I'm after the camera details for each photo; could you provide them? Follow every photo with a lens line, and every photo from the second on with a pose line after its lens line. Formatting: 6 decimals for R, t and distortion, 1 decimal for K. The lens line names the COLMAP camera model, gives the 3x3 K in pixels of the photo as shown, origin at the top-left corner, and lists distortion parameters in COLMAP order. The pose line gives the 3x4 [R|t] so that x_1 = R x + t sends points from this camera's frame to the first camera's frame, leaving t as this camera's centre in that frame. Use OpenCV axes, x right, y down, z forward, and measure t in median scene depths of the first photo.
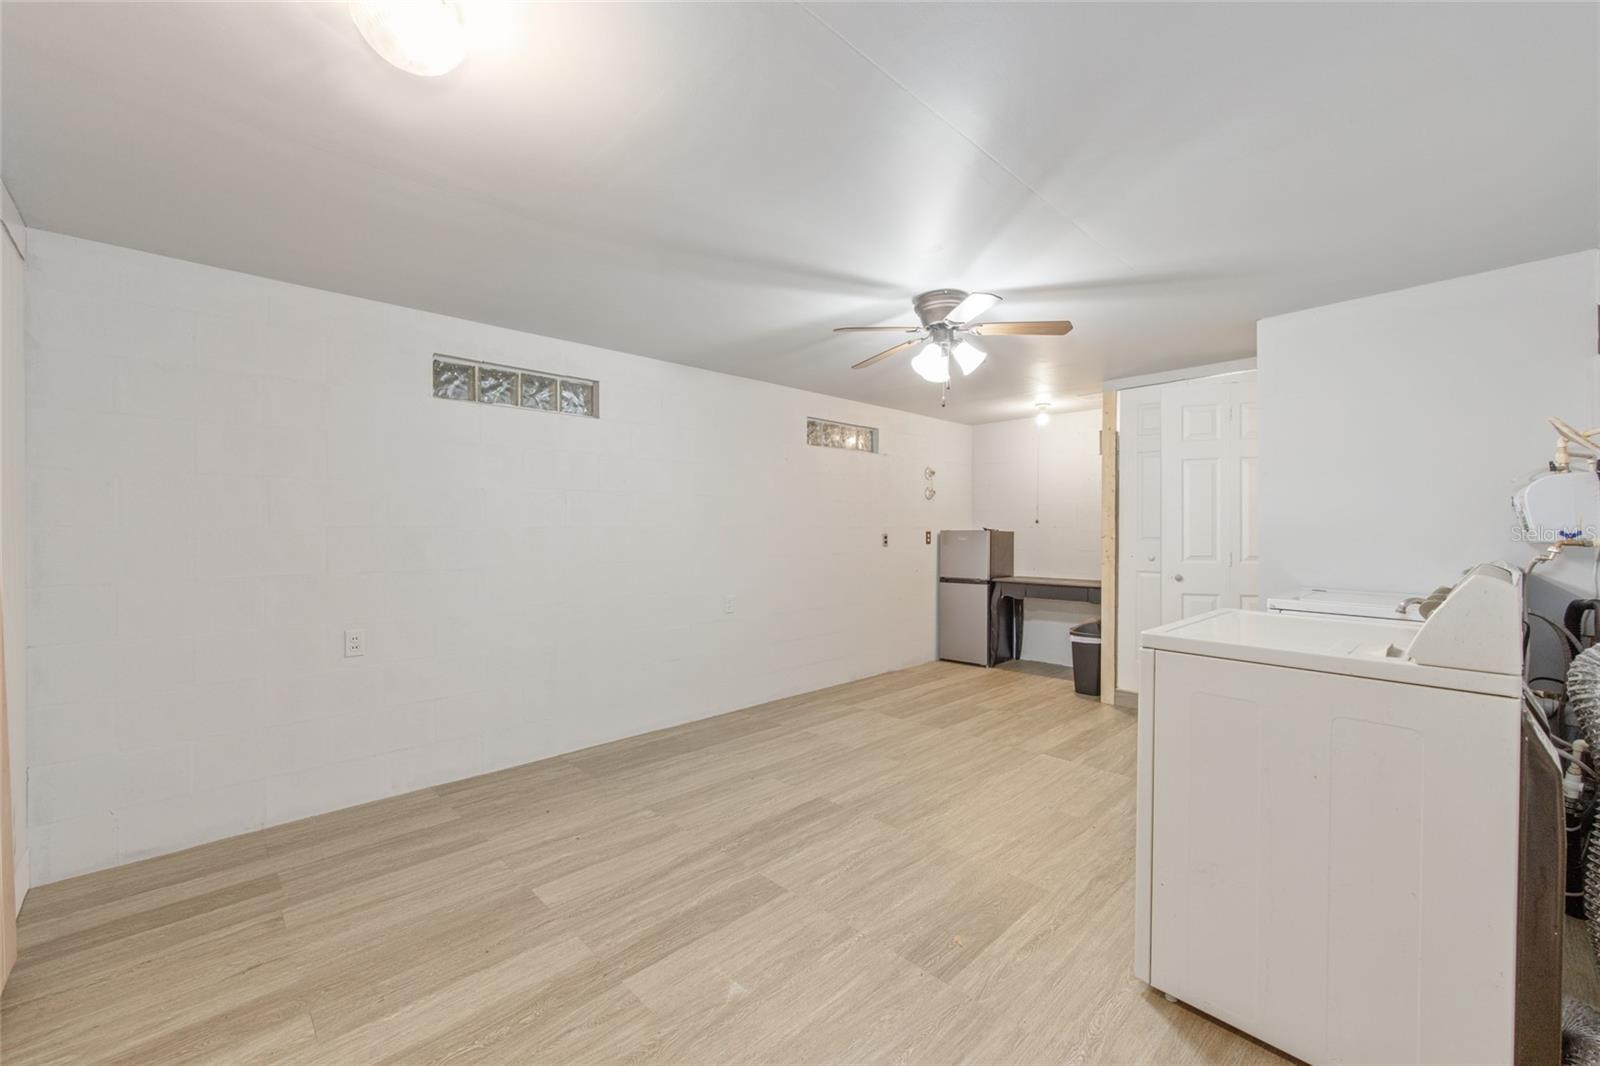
lens RADIAL K [[653.9, 0, 800.0], [0, 653.9, 533.0], [0, 0, 1]] dist [0.000538, 0.000014]
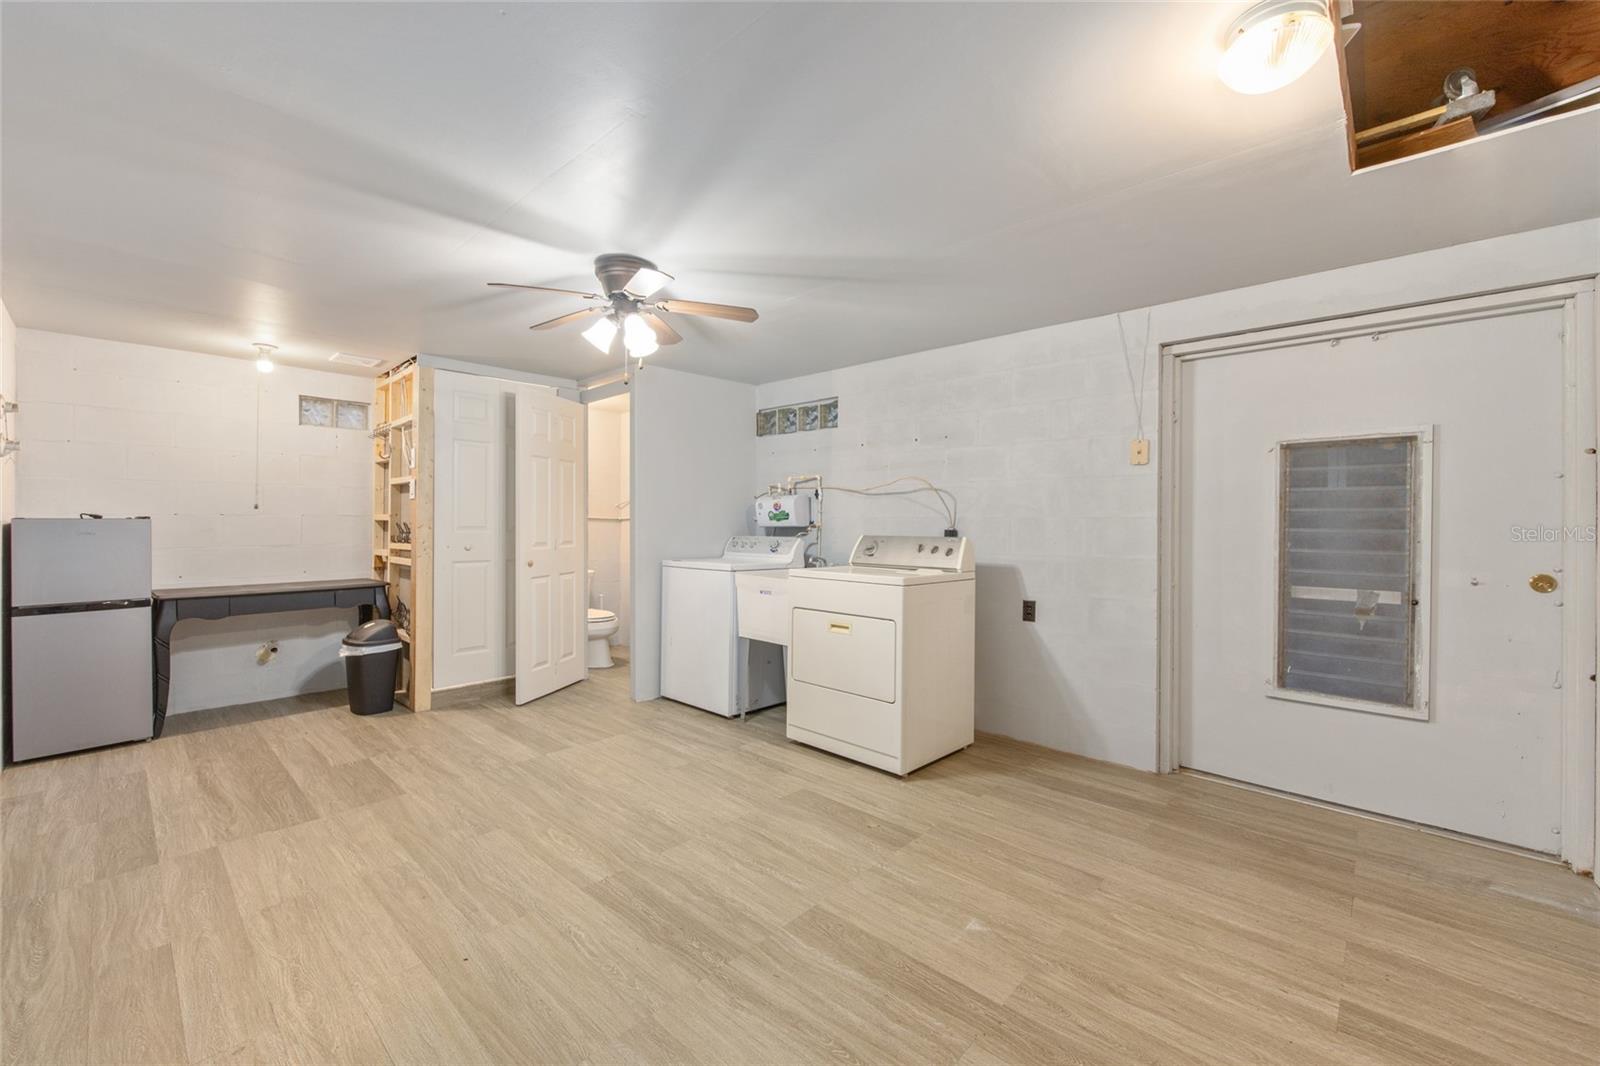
lens RADIAL K [[653.9, 0, 800.0], [0, 653.9, 533.0], [0, 0, 1]] dist [0.000538, 0.000014]
pose [[-0.075827, -0.015518, 0.997000, -0.638567], [0.000290, 0.999879, 0.015584, 0.000161], [-0.997121, 0.001471, -0.075813, 0.742271]]
